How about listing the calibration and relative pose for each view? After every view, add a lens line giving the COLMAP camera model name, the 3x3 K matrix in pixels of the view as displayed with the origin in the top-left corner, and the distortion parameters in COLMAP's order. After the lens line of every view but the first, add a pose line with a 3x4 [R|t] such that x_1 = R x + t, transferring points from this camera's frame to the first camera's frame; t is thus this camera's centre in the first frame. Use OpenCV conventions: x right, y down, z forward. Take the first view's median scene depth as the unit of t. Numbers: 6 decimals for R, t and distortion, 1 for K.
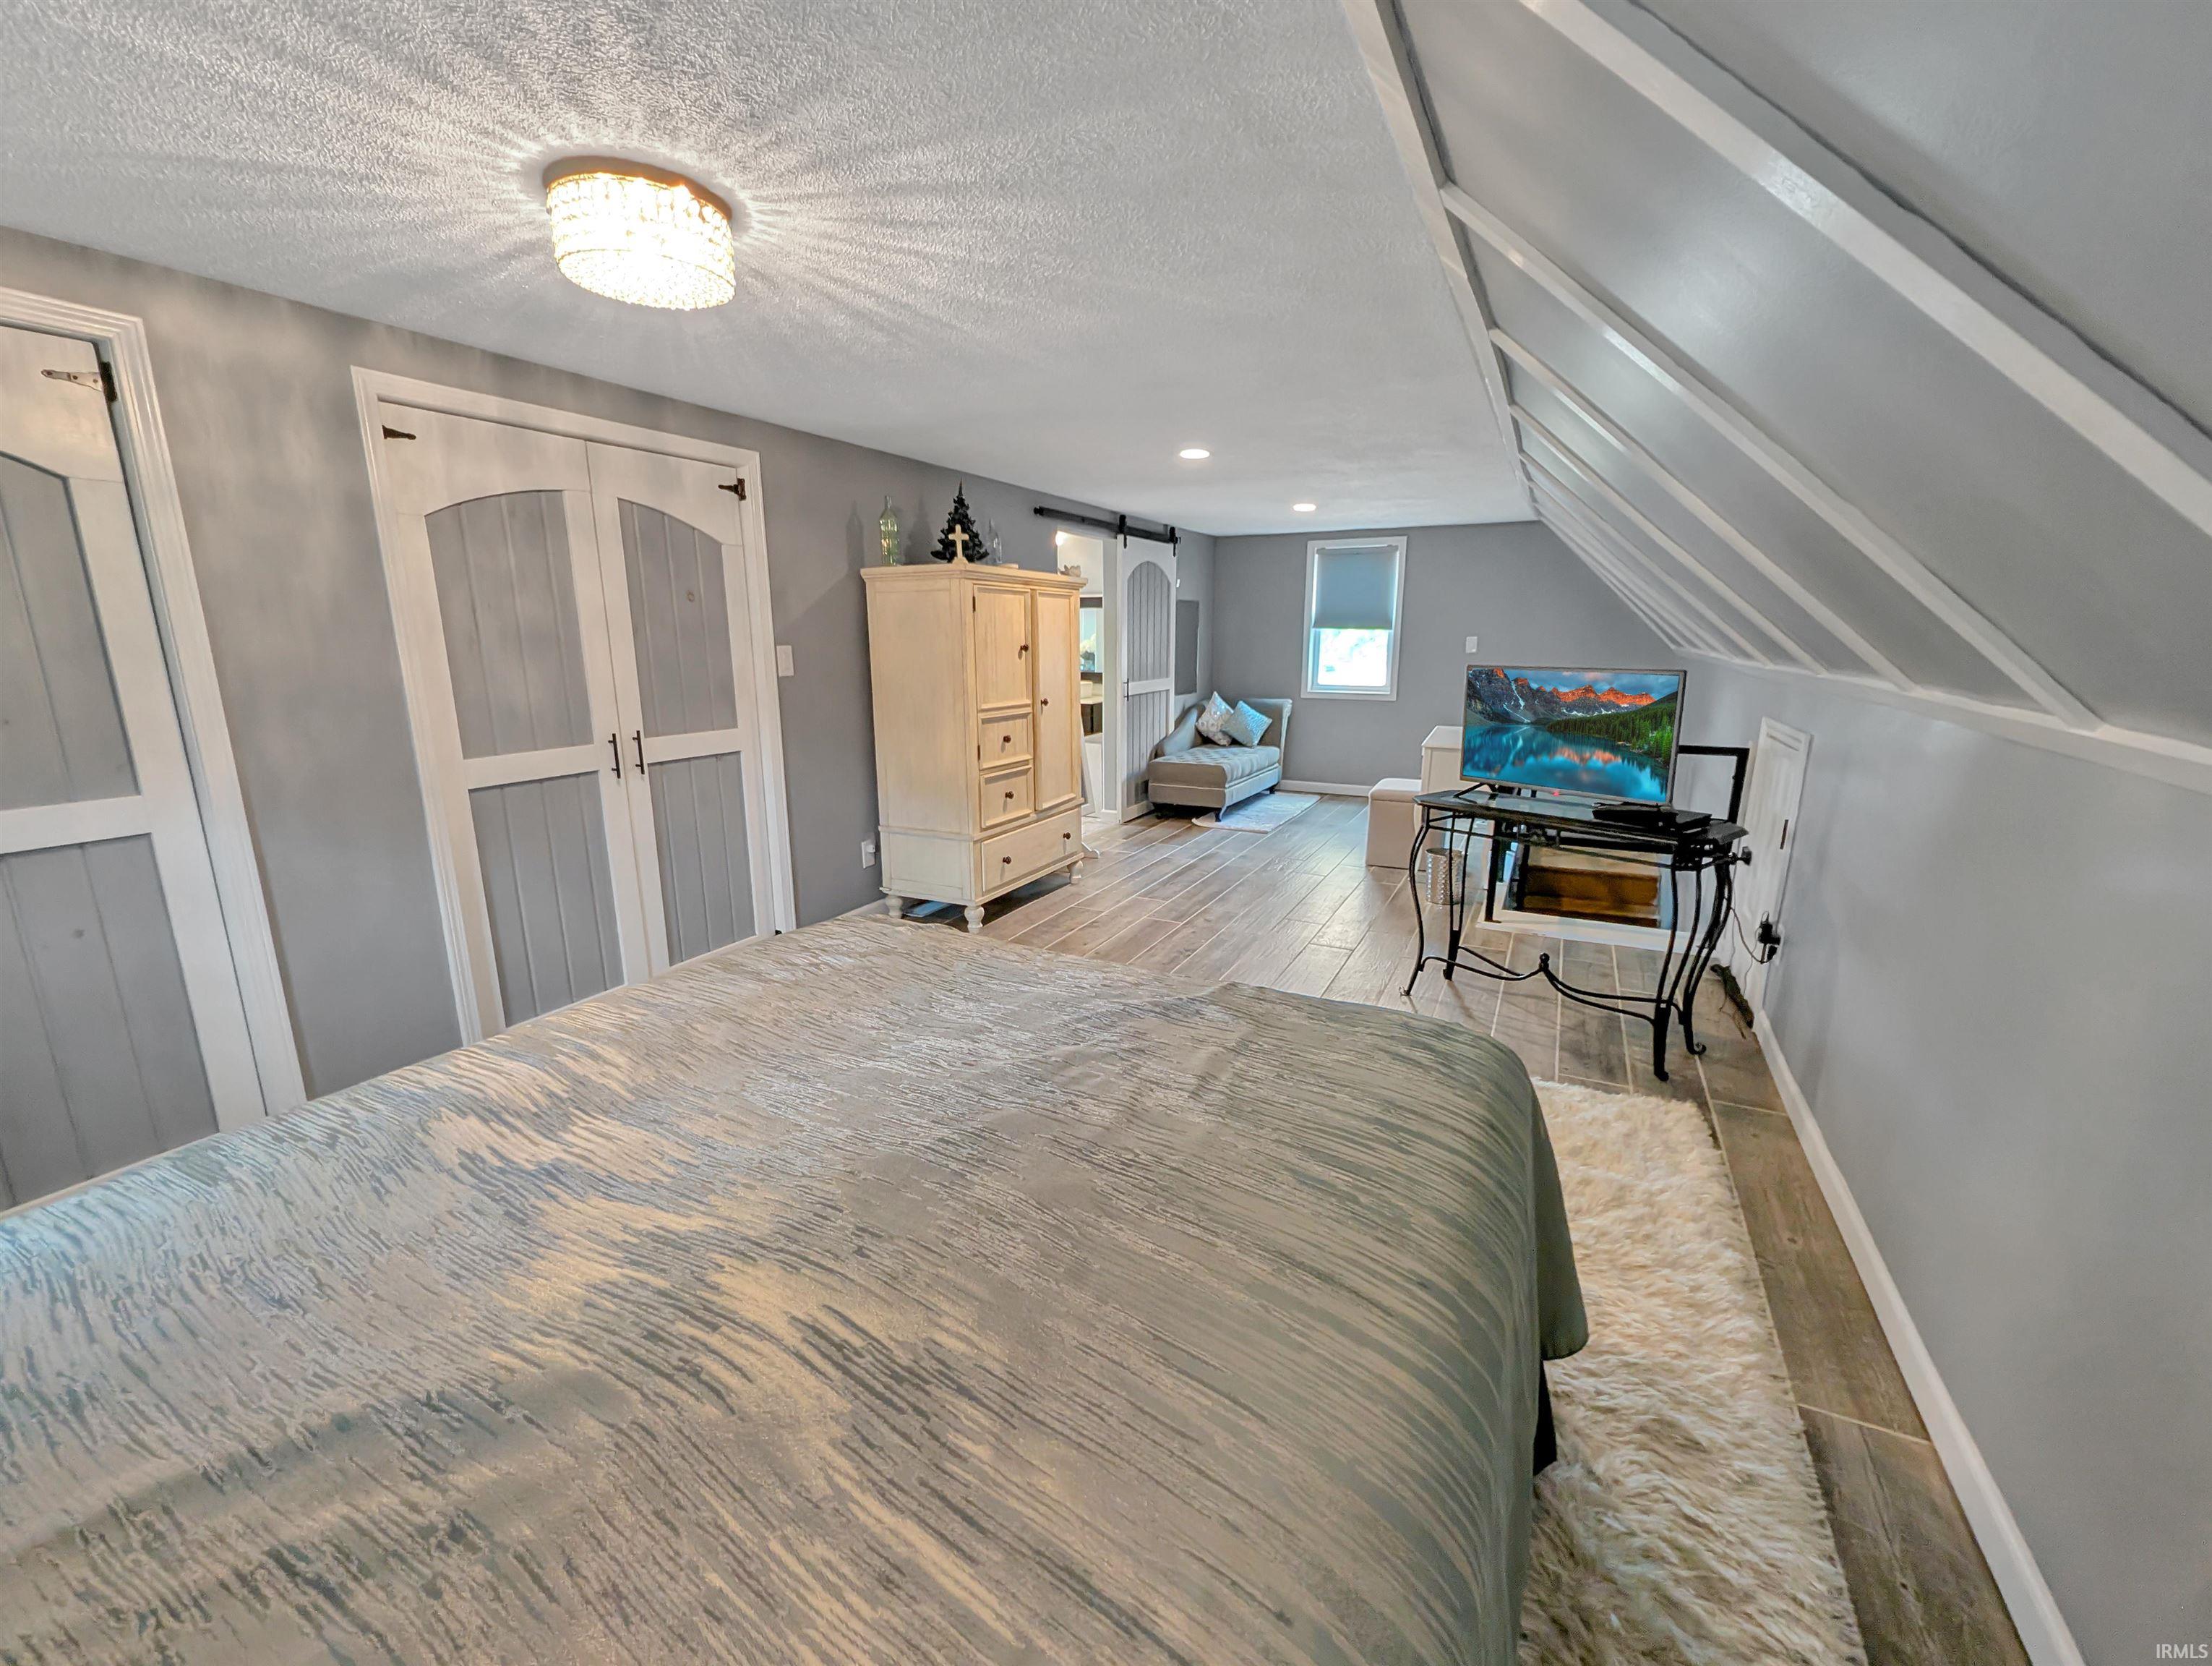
lens RADIAL K [[910.9, 0, 1102.1], [0, 910.9, 833.3], [0, 0, 1]] dist [0.003583, 0.000512]
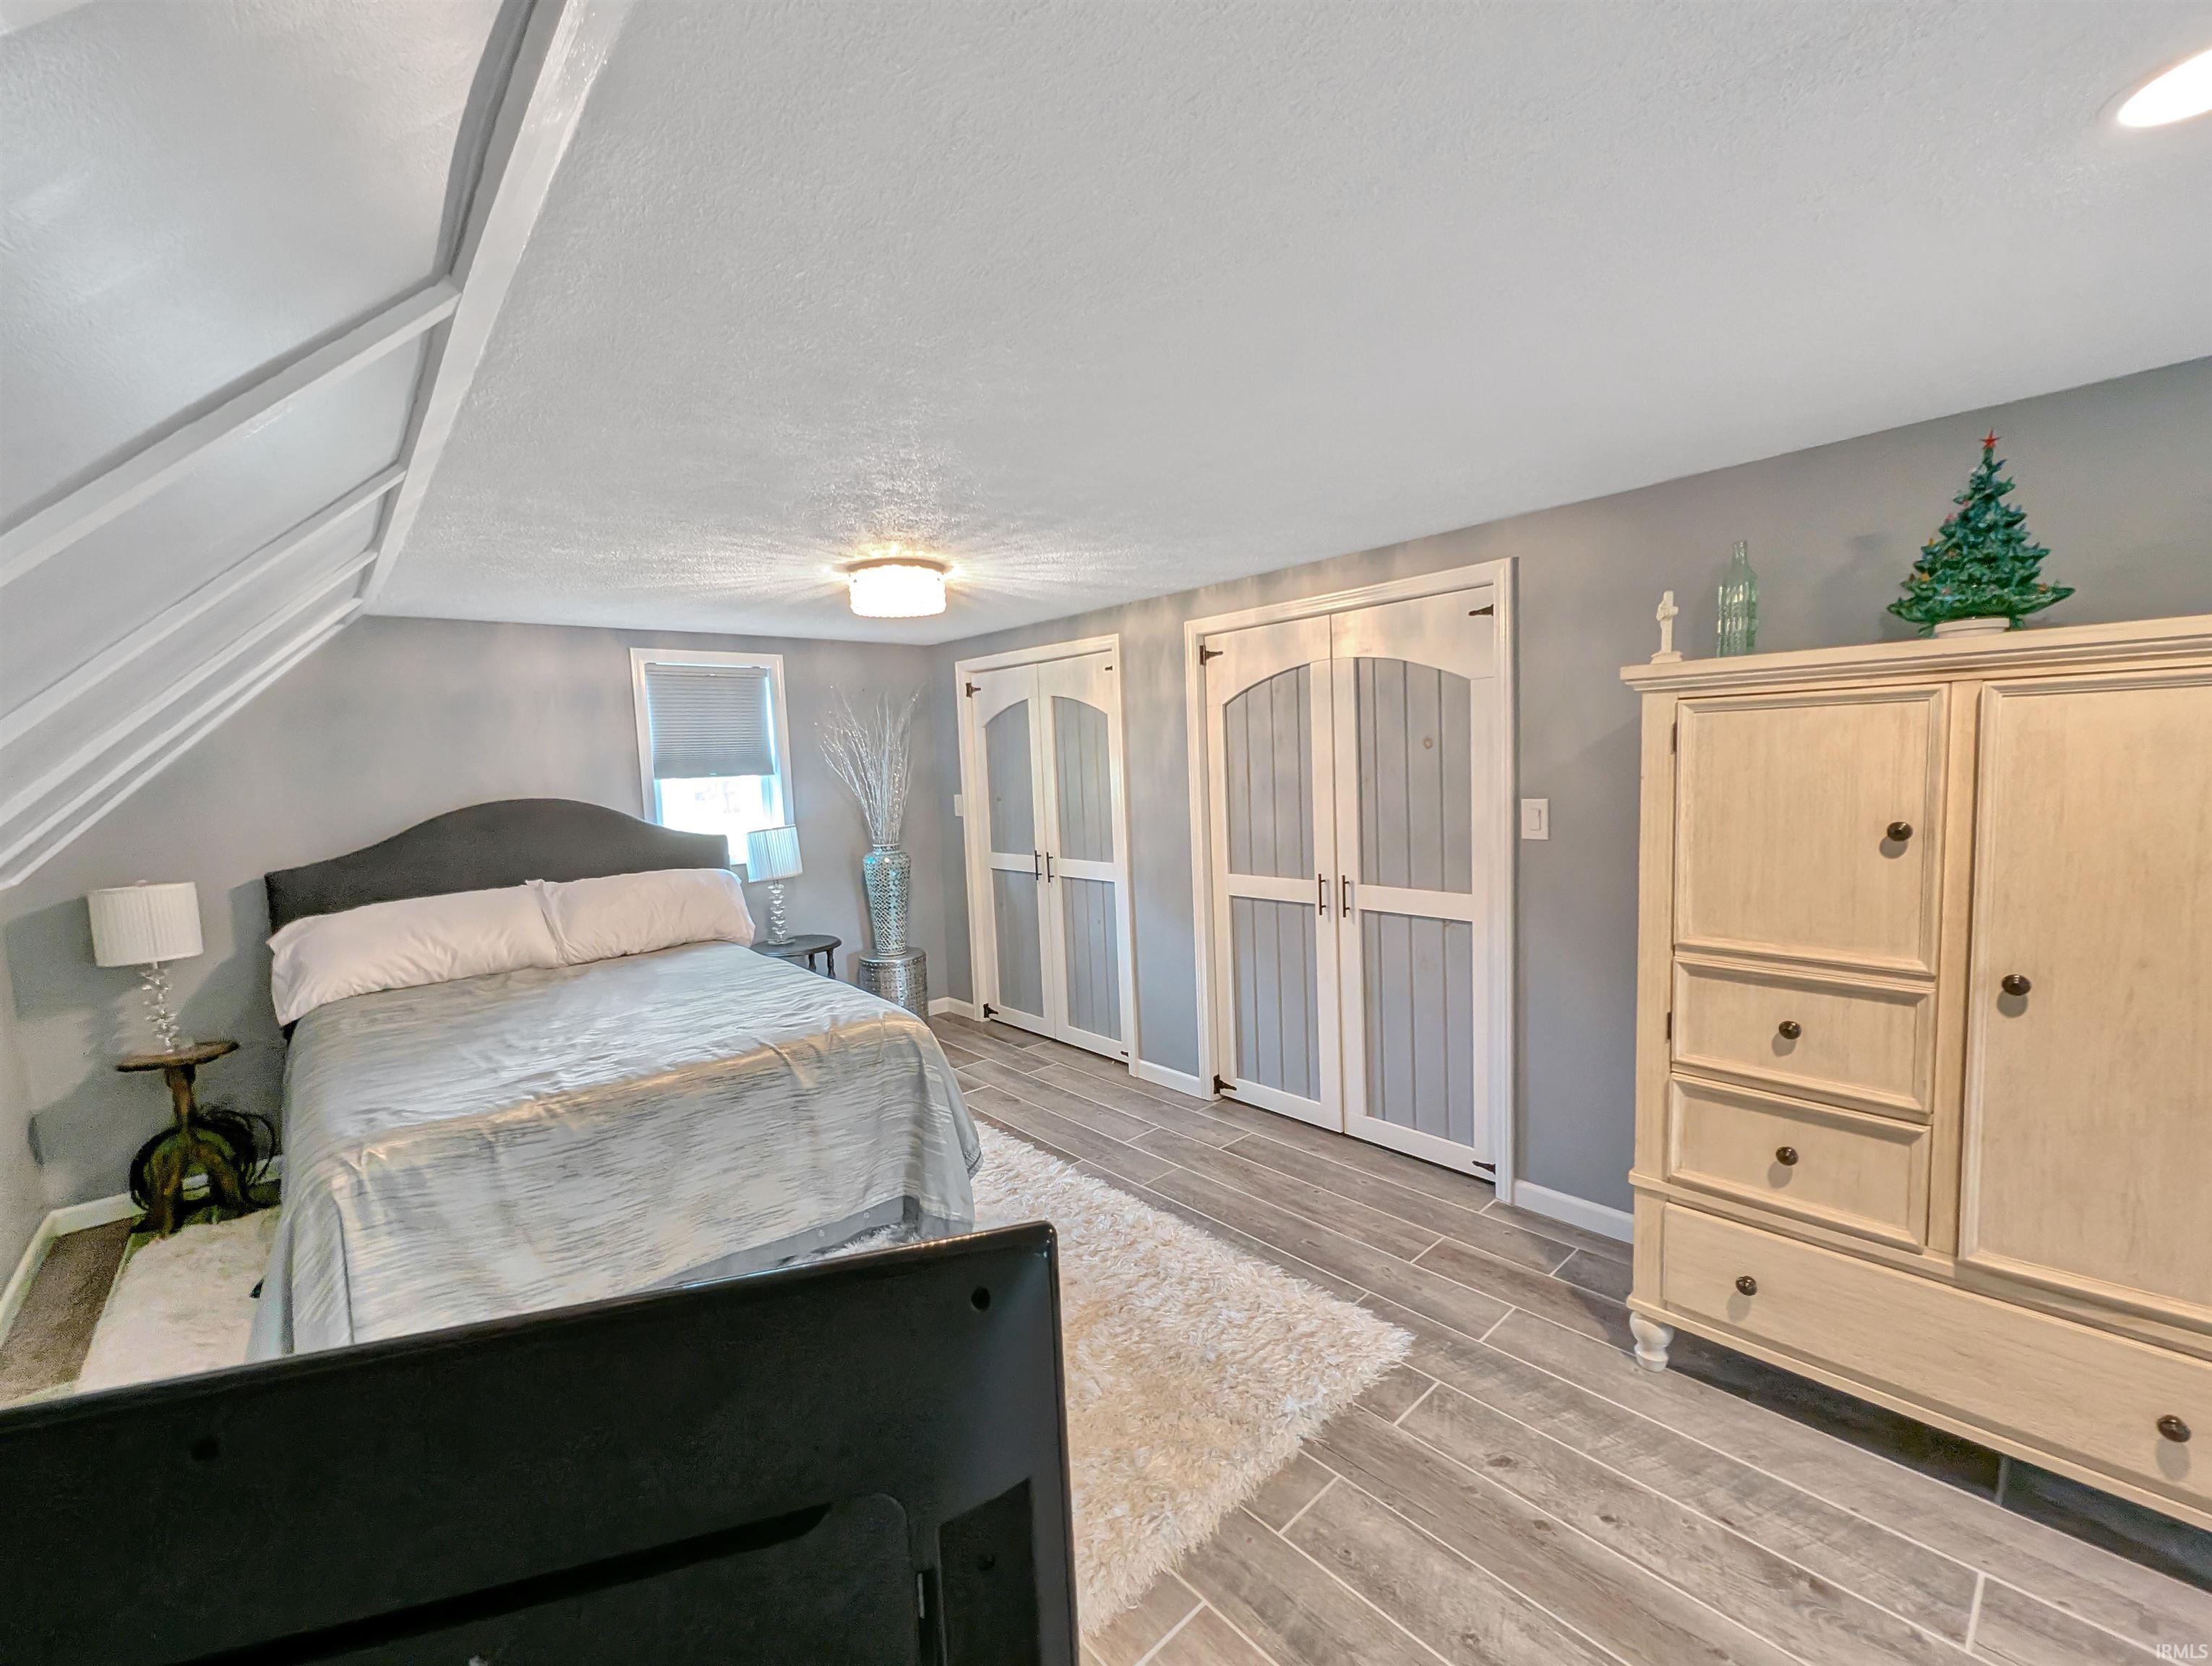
lens RADIAL K [[910.9, 0, 1101.1], [0, 910.9, 834.0], [0, 0, 1]] dist [0.003583, 0.000512]
pose [[-0.353279, 0.095940, -0.930586, 0.501520], [-0.159804, 0.973919, 0.161074, -0.258062], [0.921768, 0.205615, -0.328733, 0.987649]]
